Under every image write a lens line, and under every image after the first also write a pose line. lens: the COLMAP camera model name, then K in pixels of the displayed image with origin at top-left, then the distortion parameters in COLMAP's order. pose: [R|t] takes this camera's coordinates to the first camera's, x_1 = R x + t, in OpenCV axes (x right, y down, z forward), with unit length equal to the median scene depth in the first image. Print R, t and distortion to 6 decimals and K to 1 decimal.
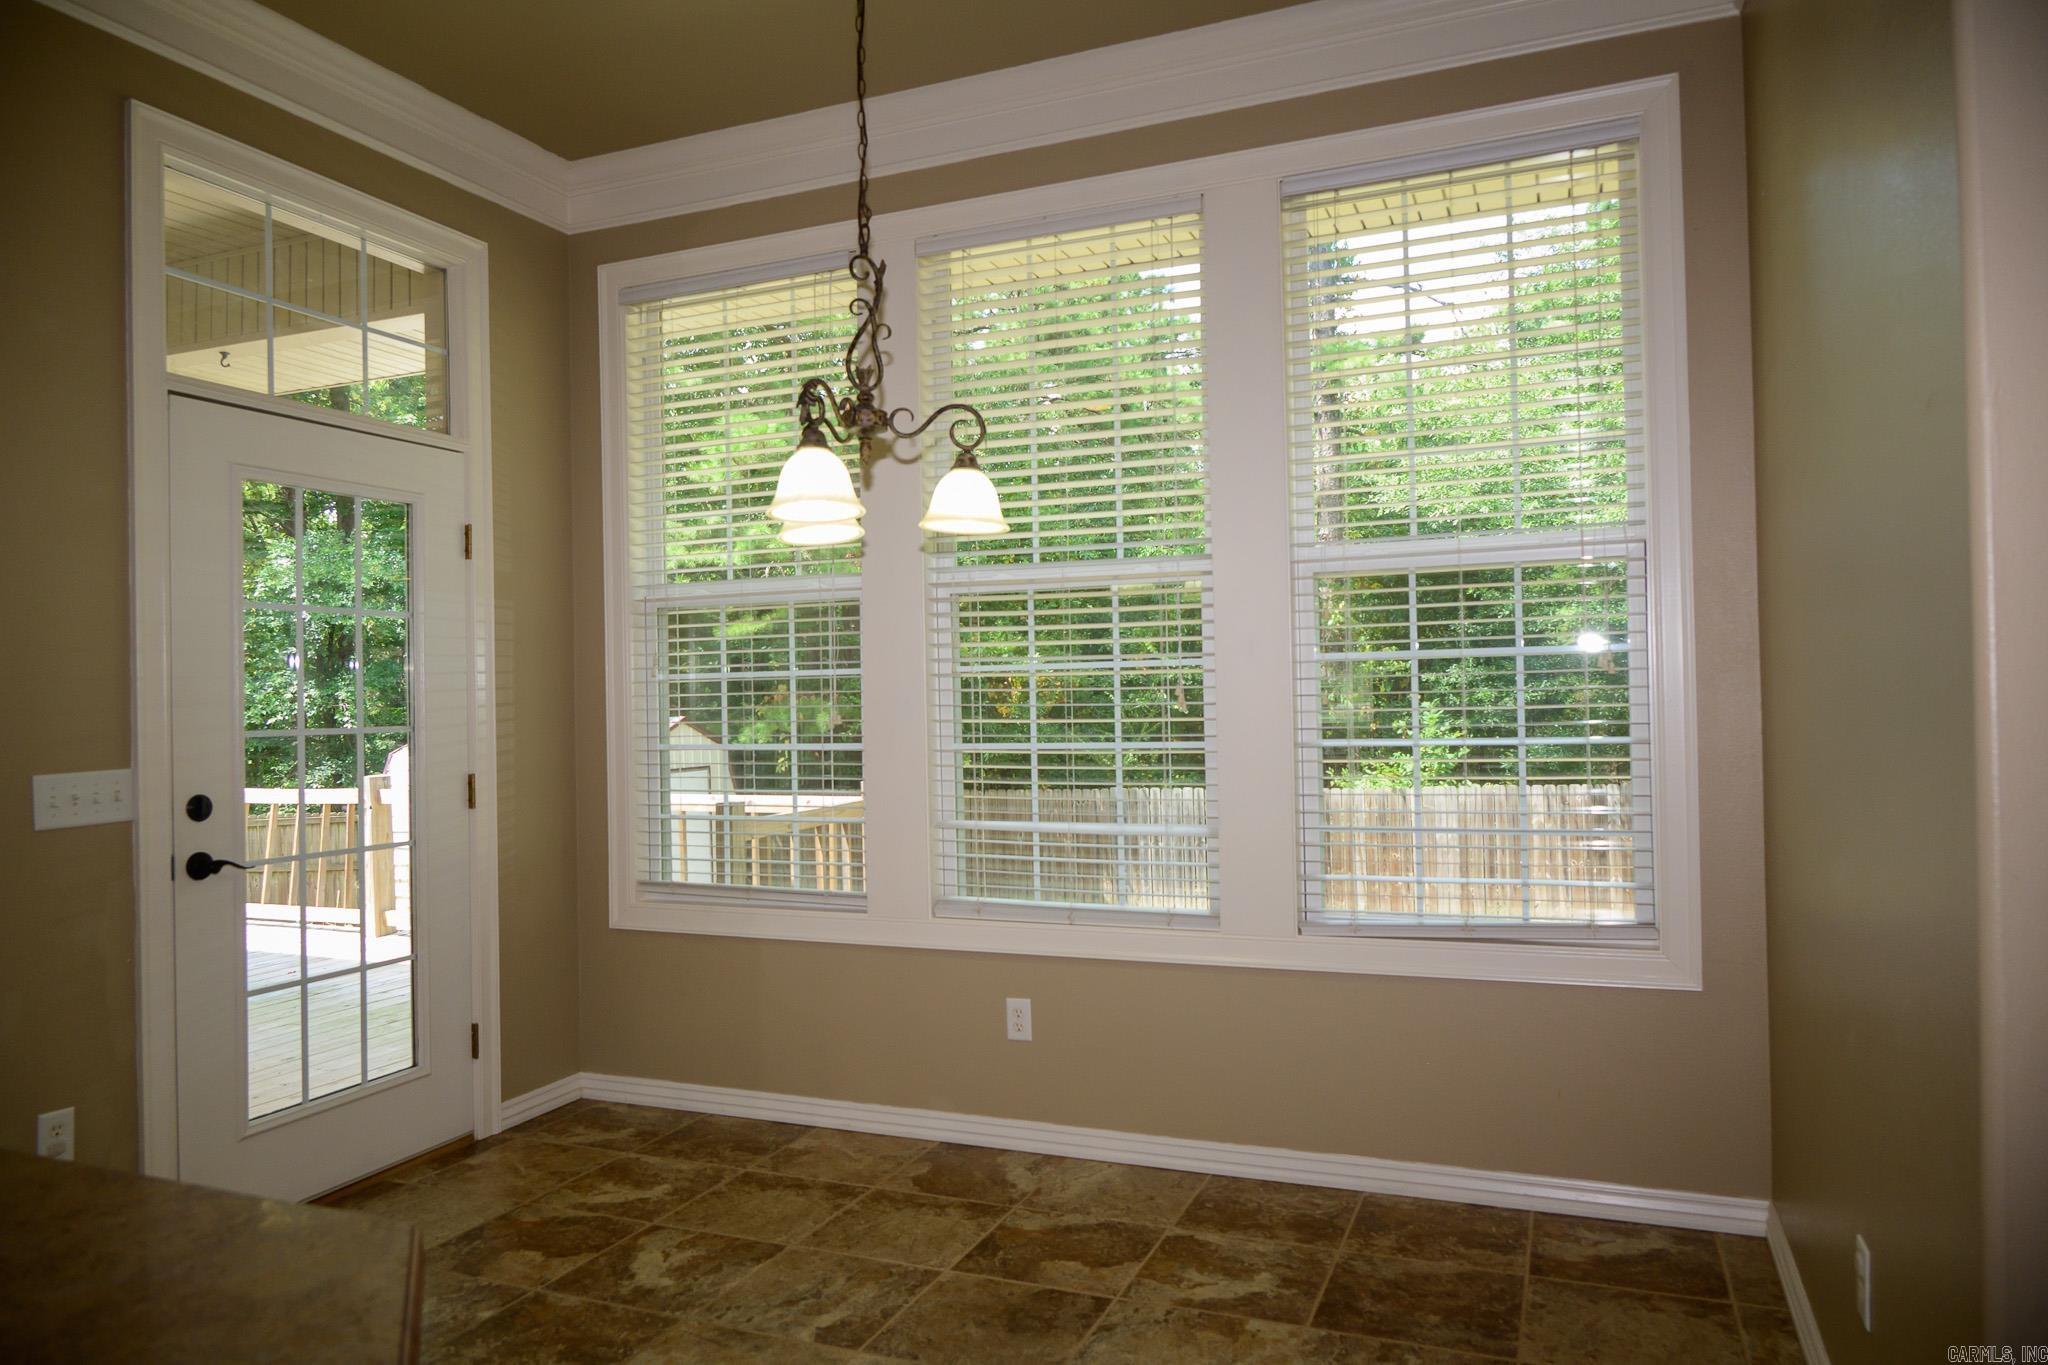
lens RADIAL K [[1345.9, 0, 1017.2], [0, 1345.9, 677.9], [0, 0, 1]] dist [-0.008357, -0.005150]
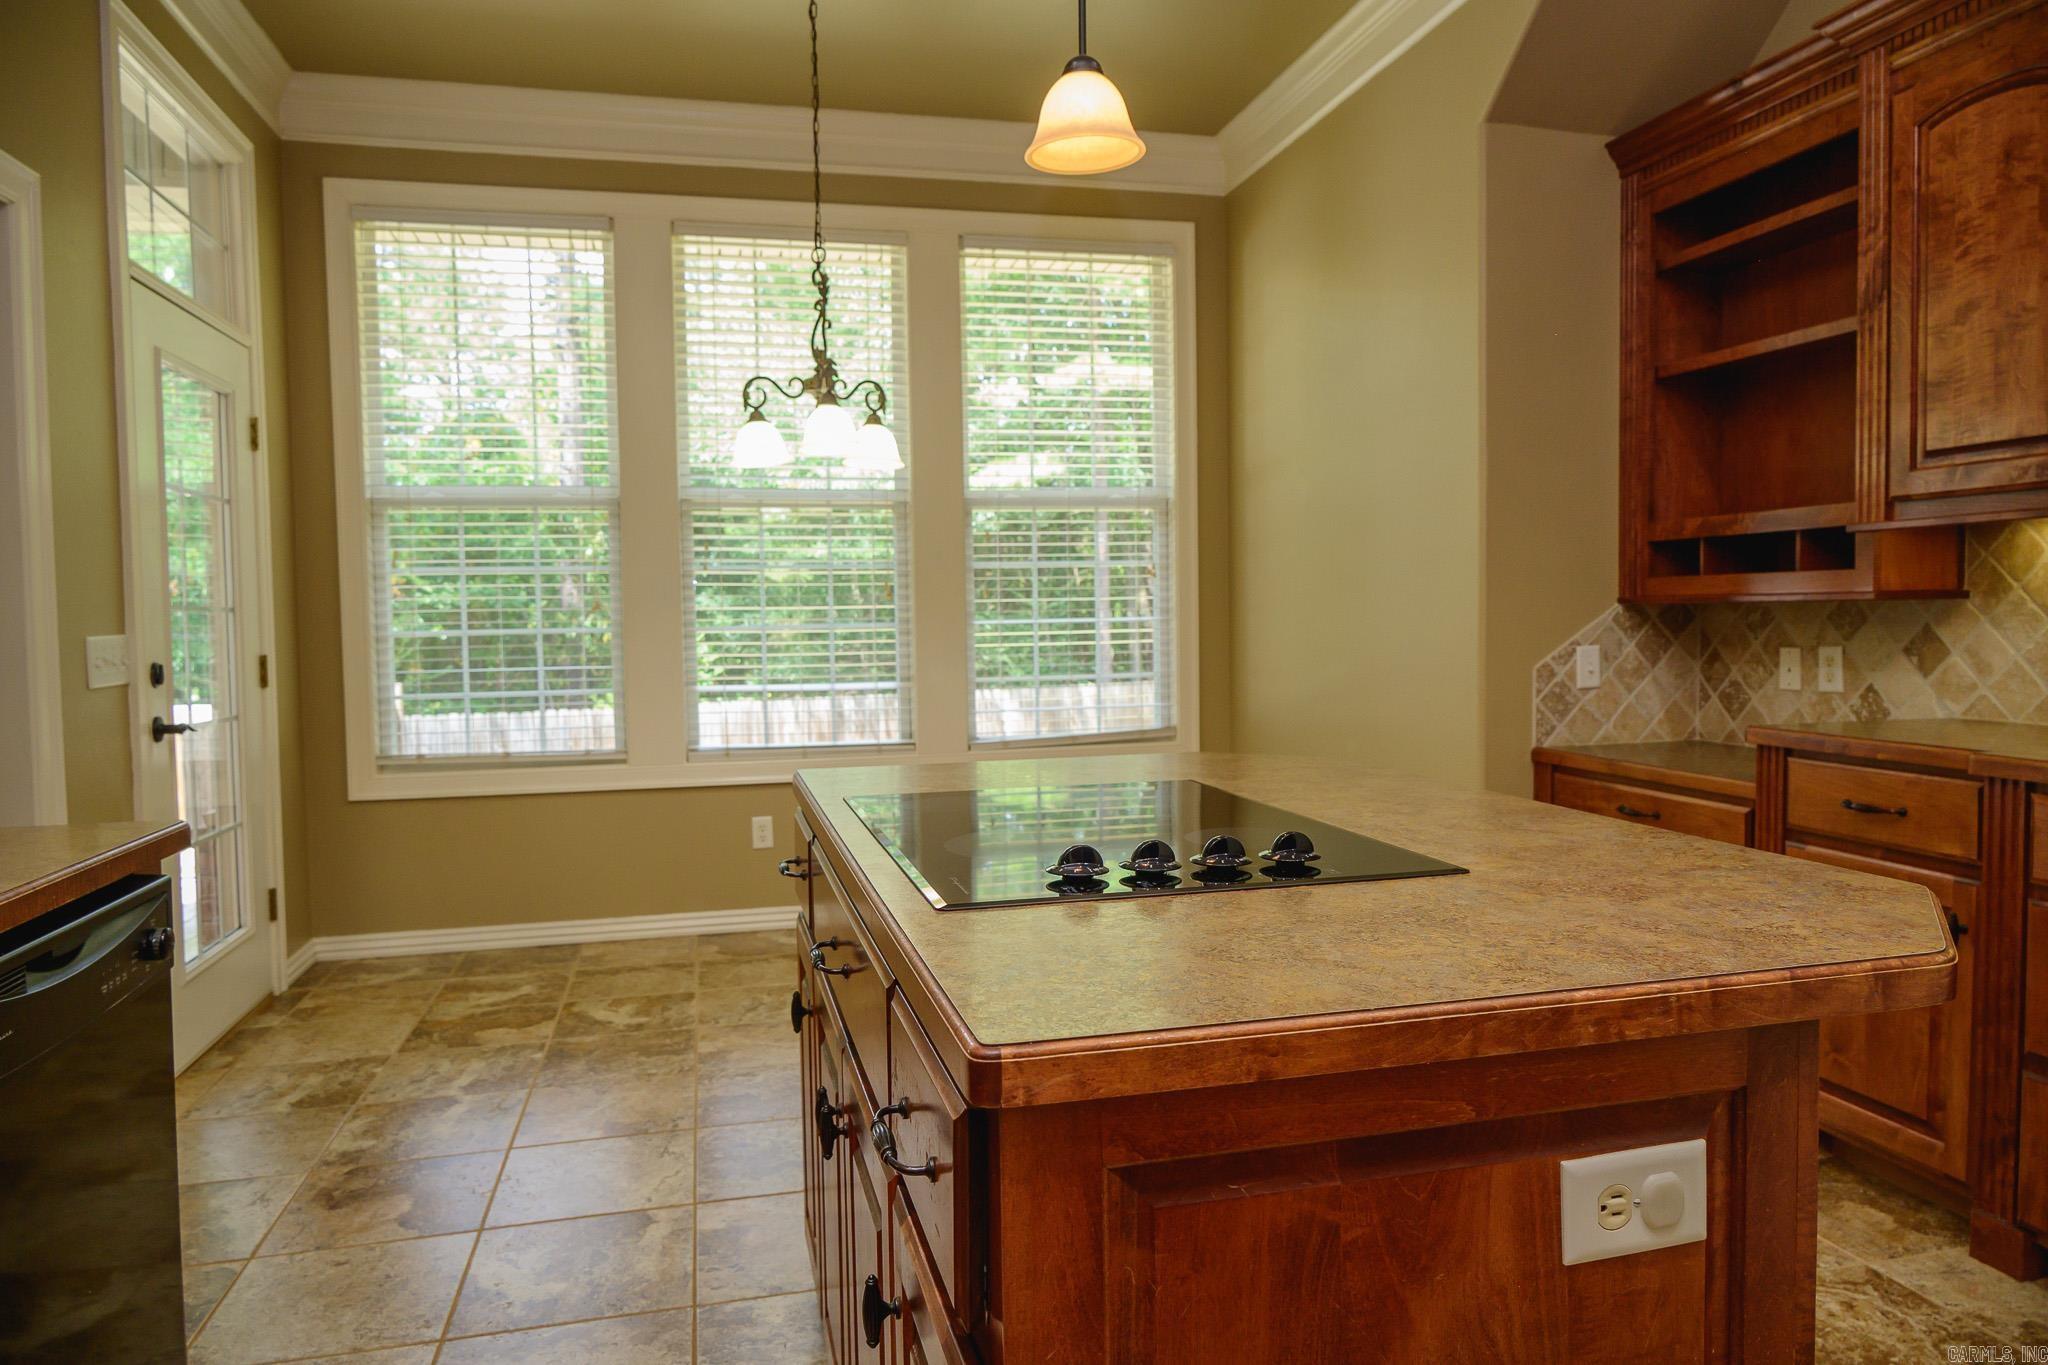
lens RADIAL K [[1345.9, 0, 1027.9], [0, 1345.9, 682.3], [0, 0, 1]] dist [-0.008357, -0.005150]
pose [[0.804364, -0.023006, 0.593692, -0.657410], [-0.006614, 0.998841, 0.047666, 0.046027], [-0.594100, -0.042268, 0.803280, -0.249115]]
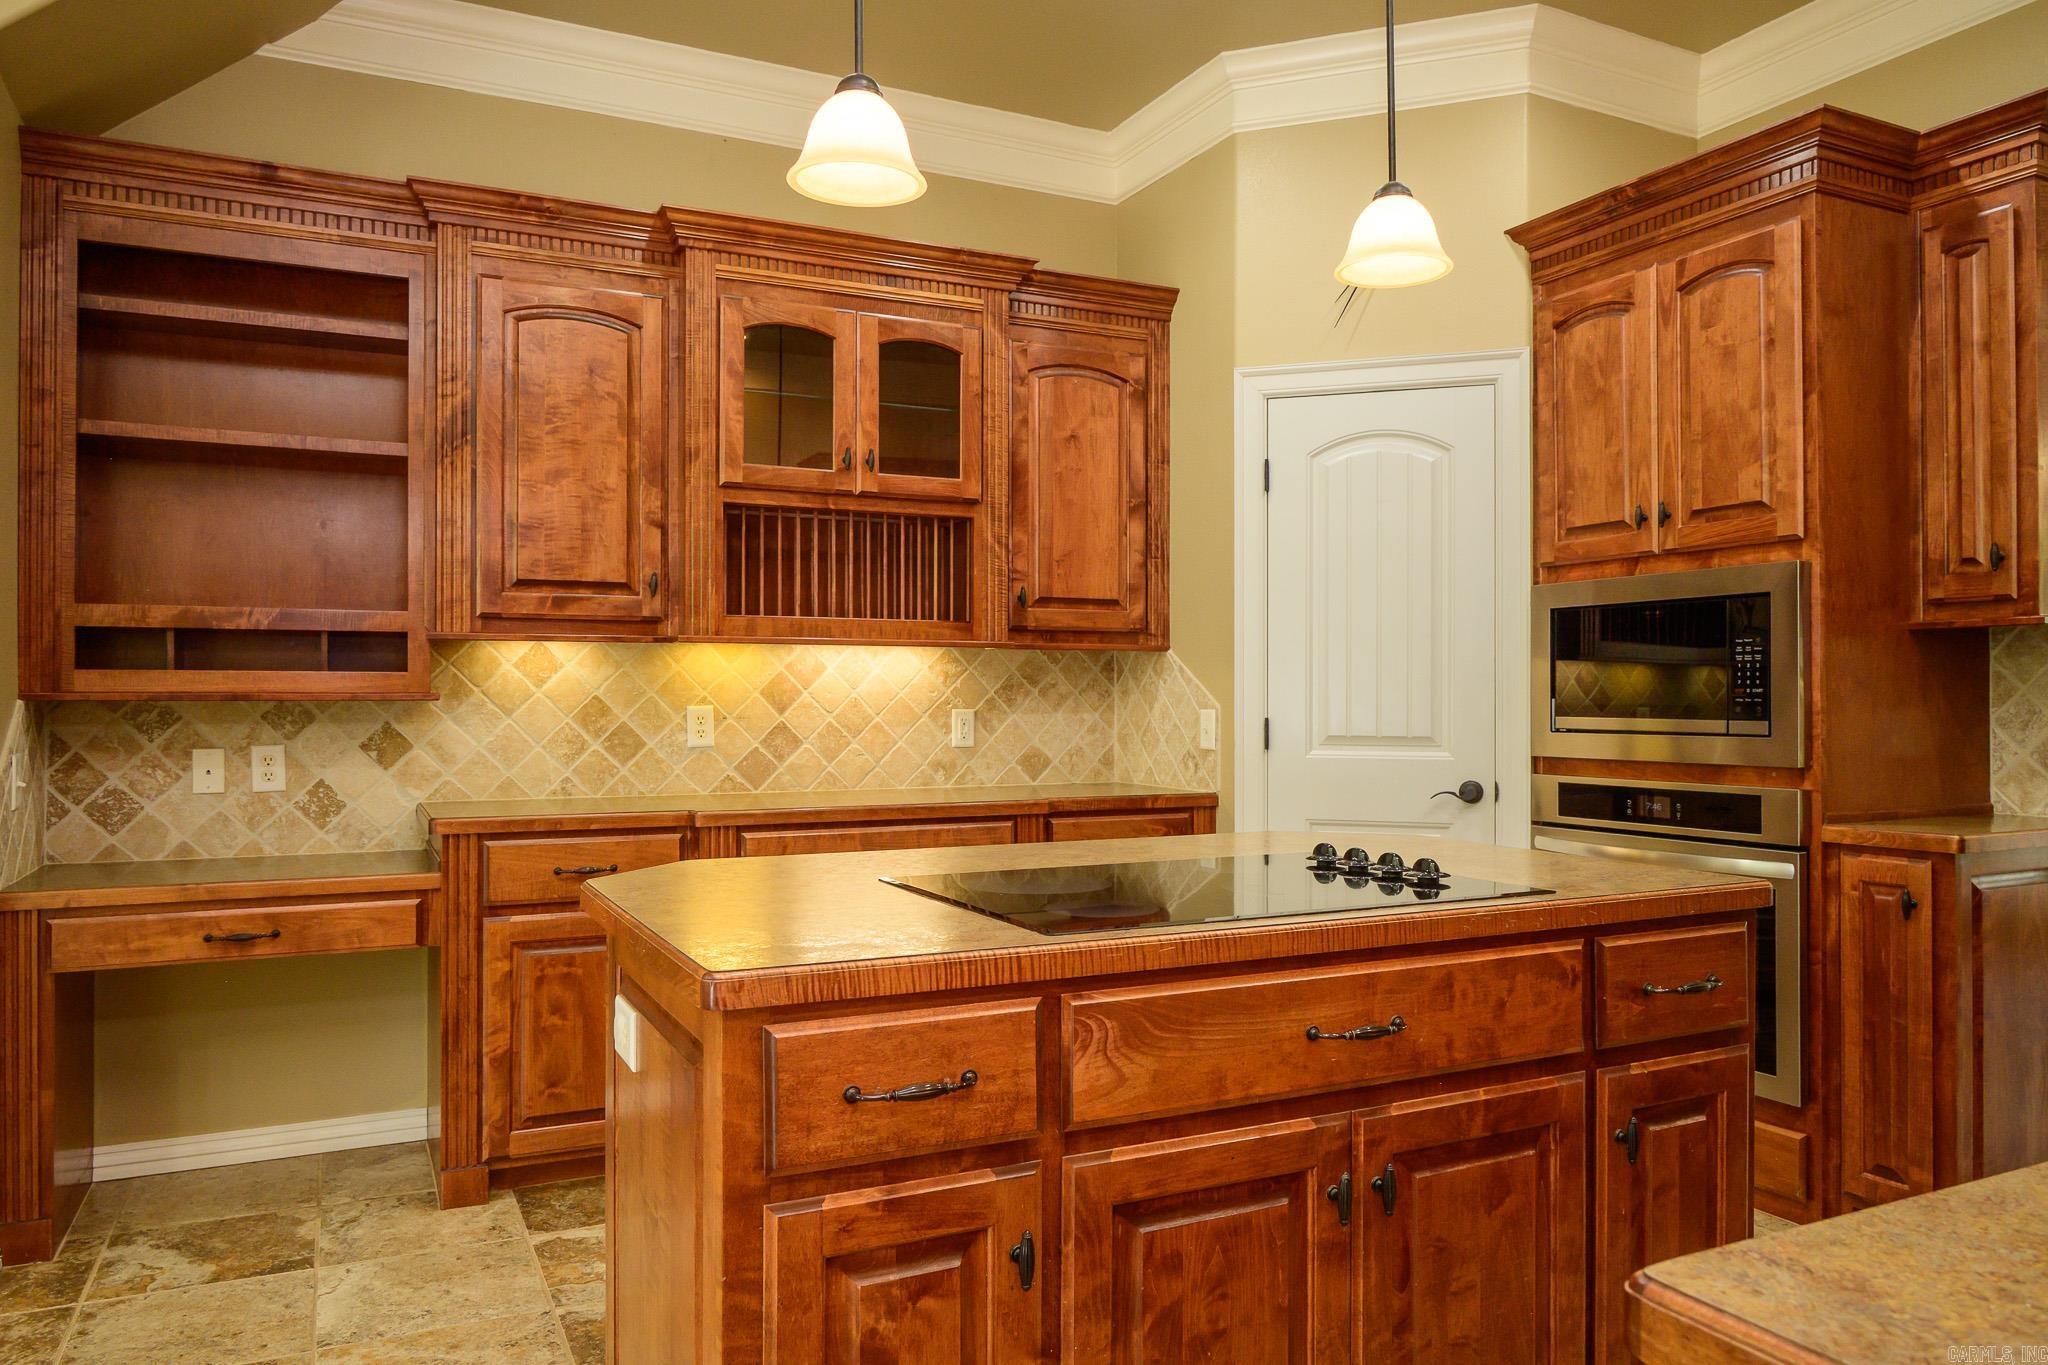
lens RADIAL K [[1345.9, 0, 1049.3], [0, 1345.9, 694.2], [0, 0, 1]] dist [-0.008357, -0.005150]
pose [[-0.745207, 0.022727, 0.666446, -0.689957], [0.008410, 0.999660, -0.024686, 0.054347], [-0.666780, -0.012791, -0.745145, 0.581427]]
